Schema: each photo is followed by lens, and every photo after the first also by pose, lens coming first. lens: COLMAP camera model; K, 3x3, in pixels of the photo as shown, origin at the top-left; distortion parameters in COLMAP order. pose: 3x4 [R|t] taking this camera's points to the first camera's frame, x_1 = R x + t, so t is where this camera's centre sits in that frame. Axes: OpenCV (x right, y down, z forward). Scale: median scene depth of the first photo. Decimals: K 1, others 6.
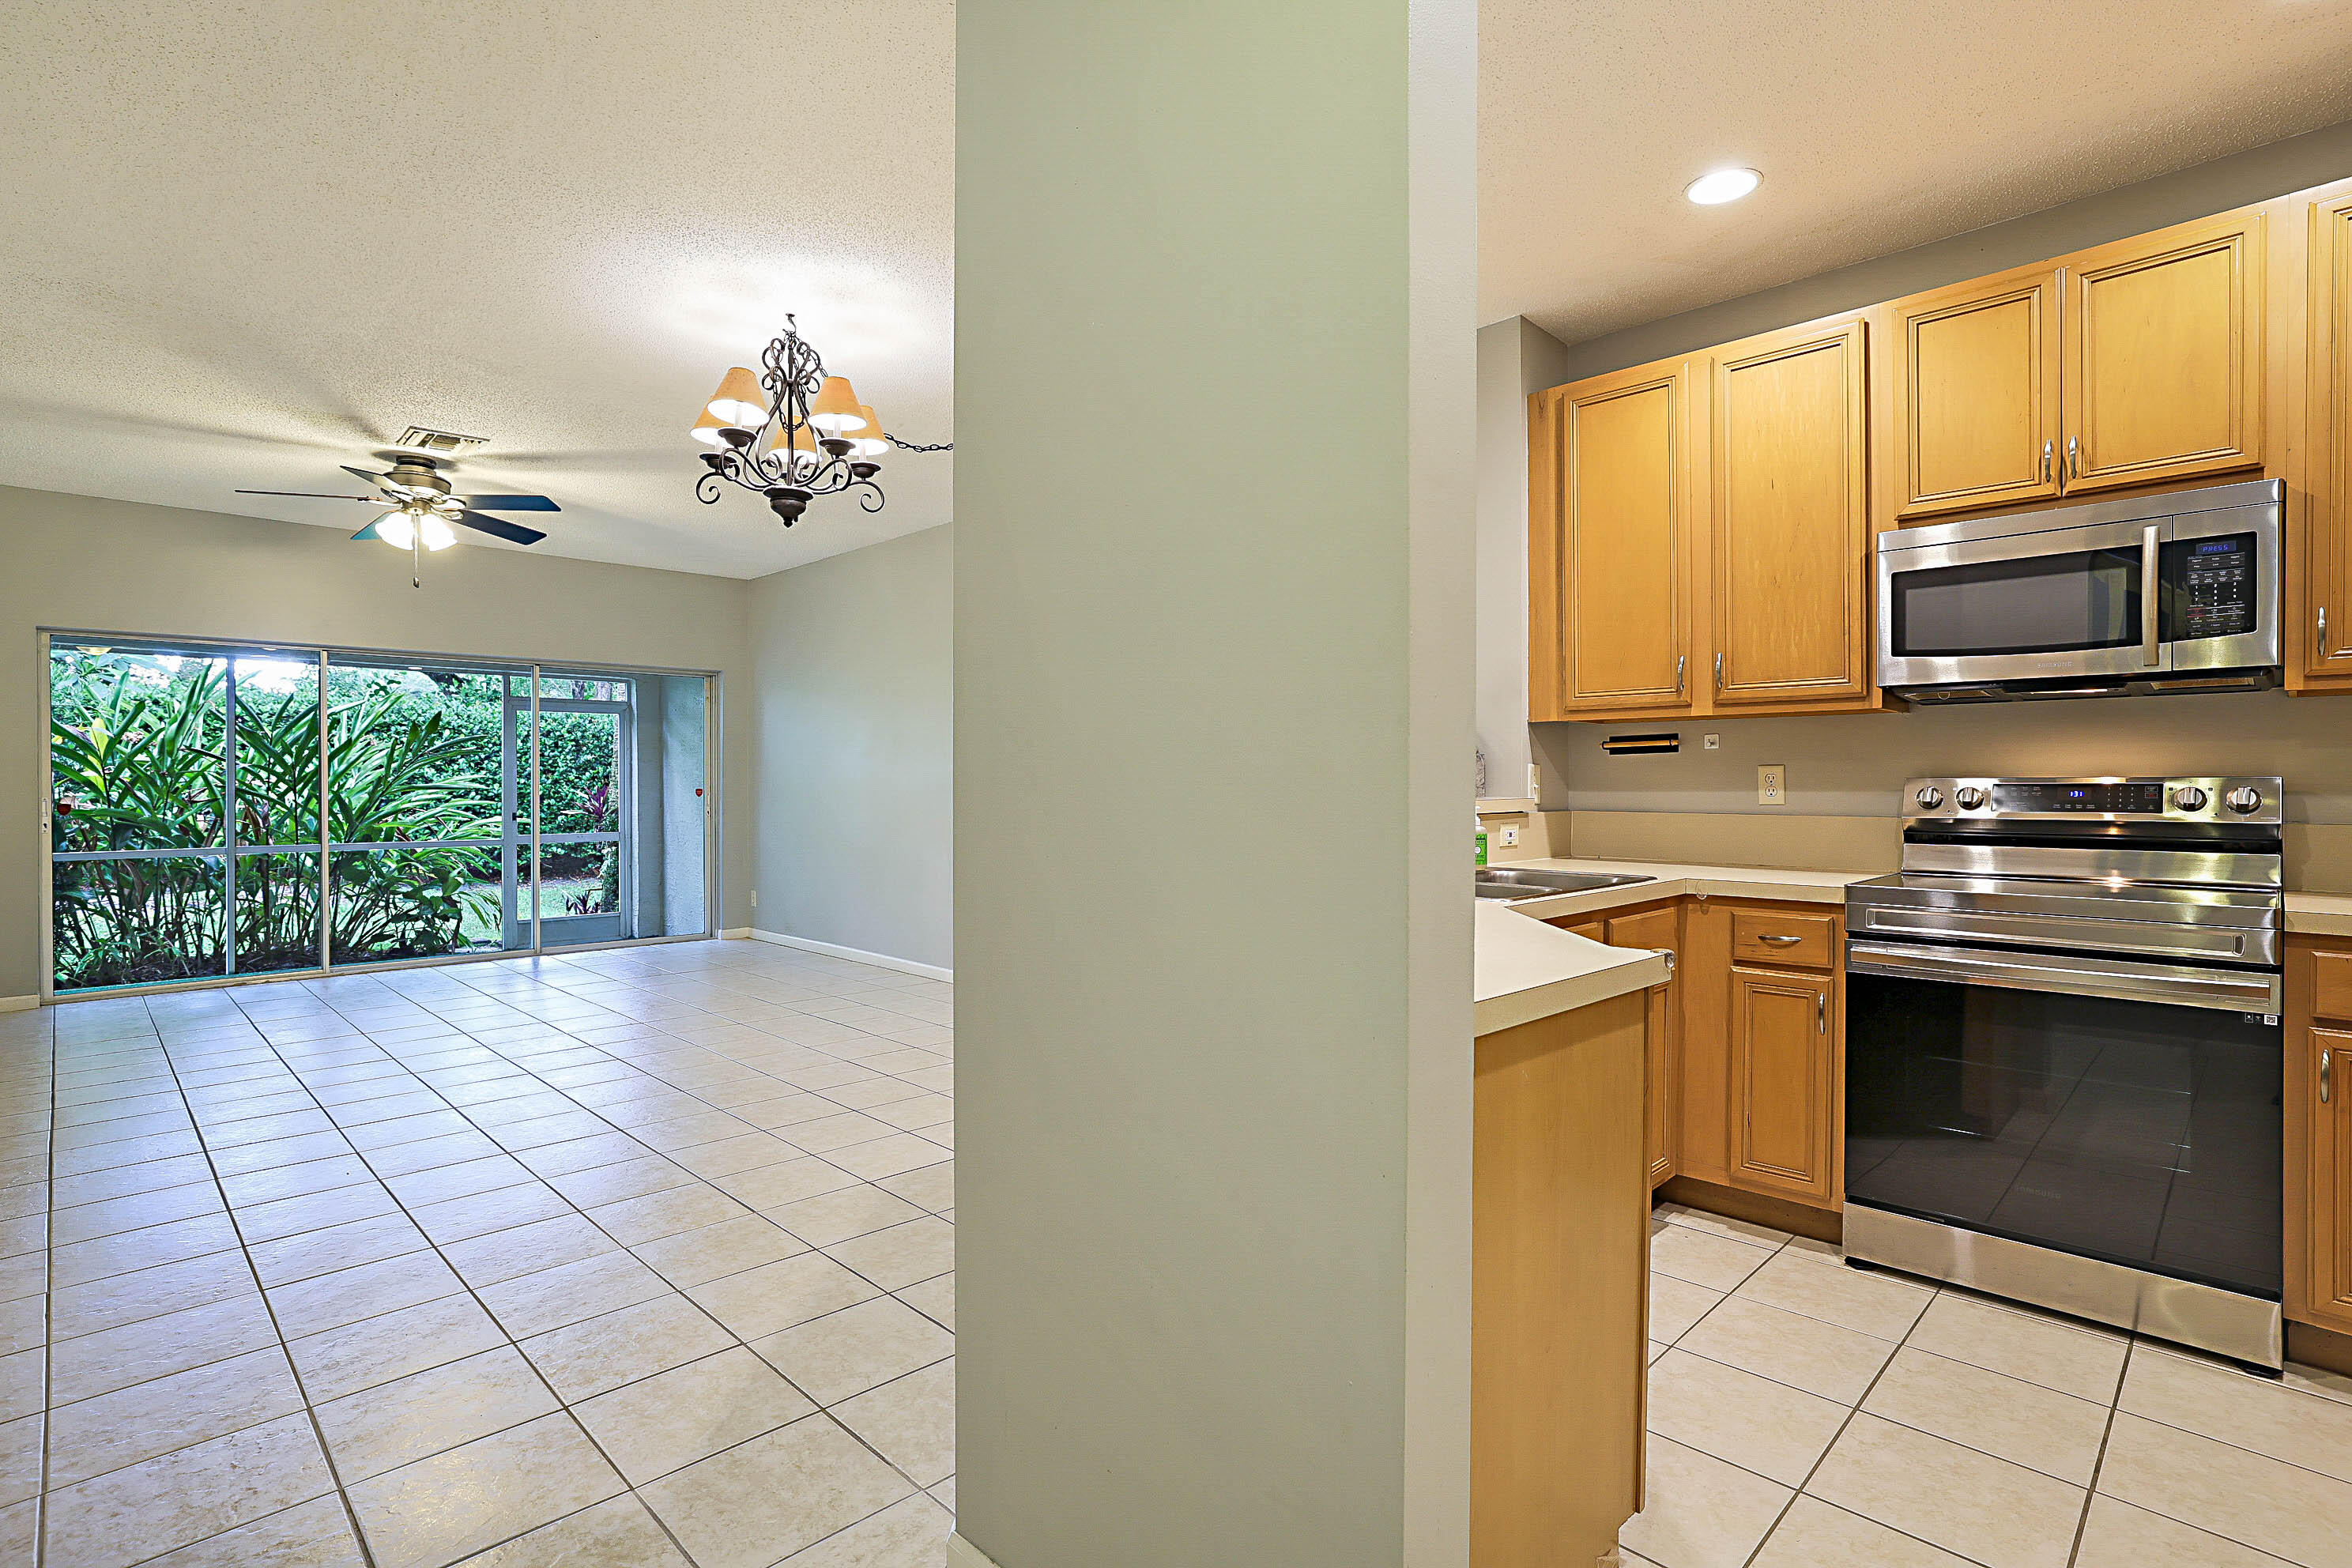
lens RADIAL K [[1127.0, 0, 1177.7], [0, 1127.0, 789.9], [0, 0, 1]] dist [-0.035033, 0.019799]
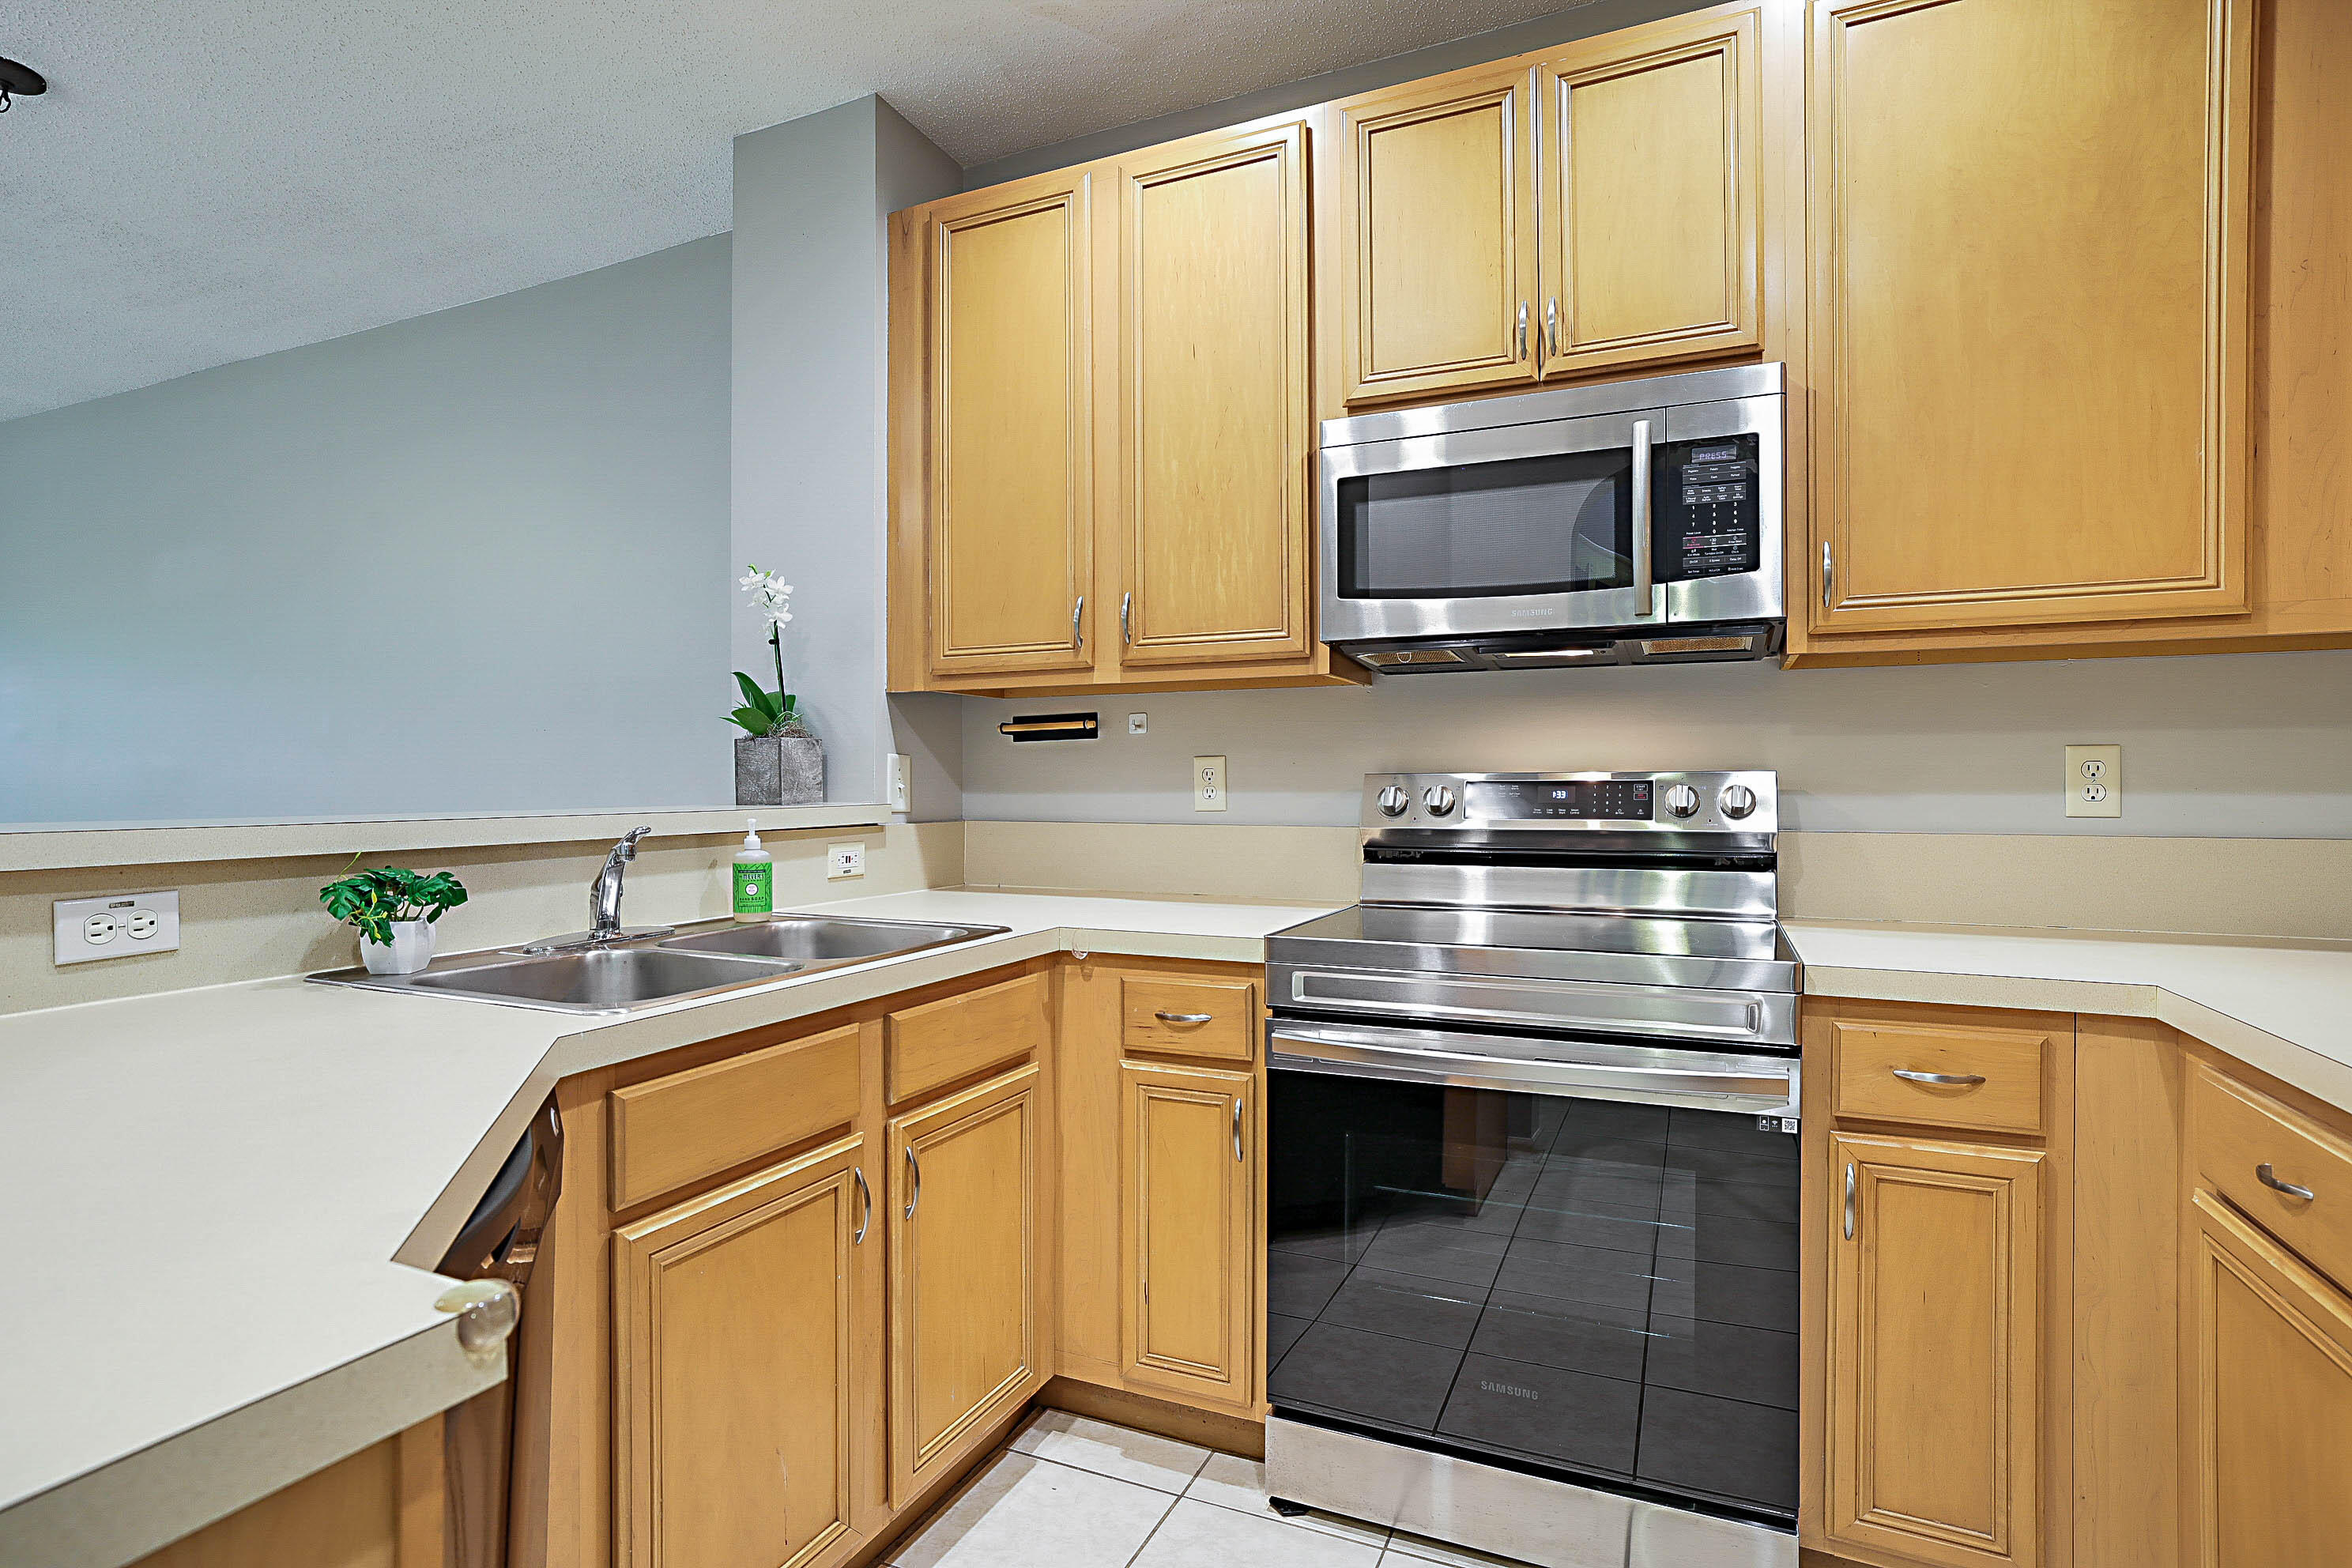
lens RADIAL K [[1166.4, 0, 1169.8], [0, 1166.4, 787.4], [0, 0, 1]] dist [-0.023053, 0.001010]
pose [[0.937181, -0.001605, 0.348840, 0.156858], [0.003013, 0.999989, -0.003493, 0.000326], [-0.348831, 0.004325, 0.937176, 0.192882]]
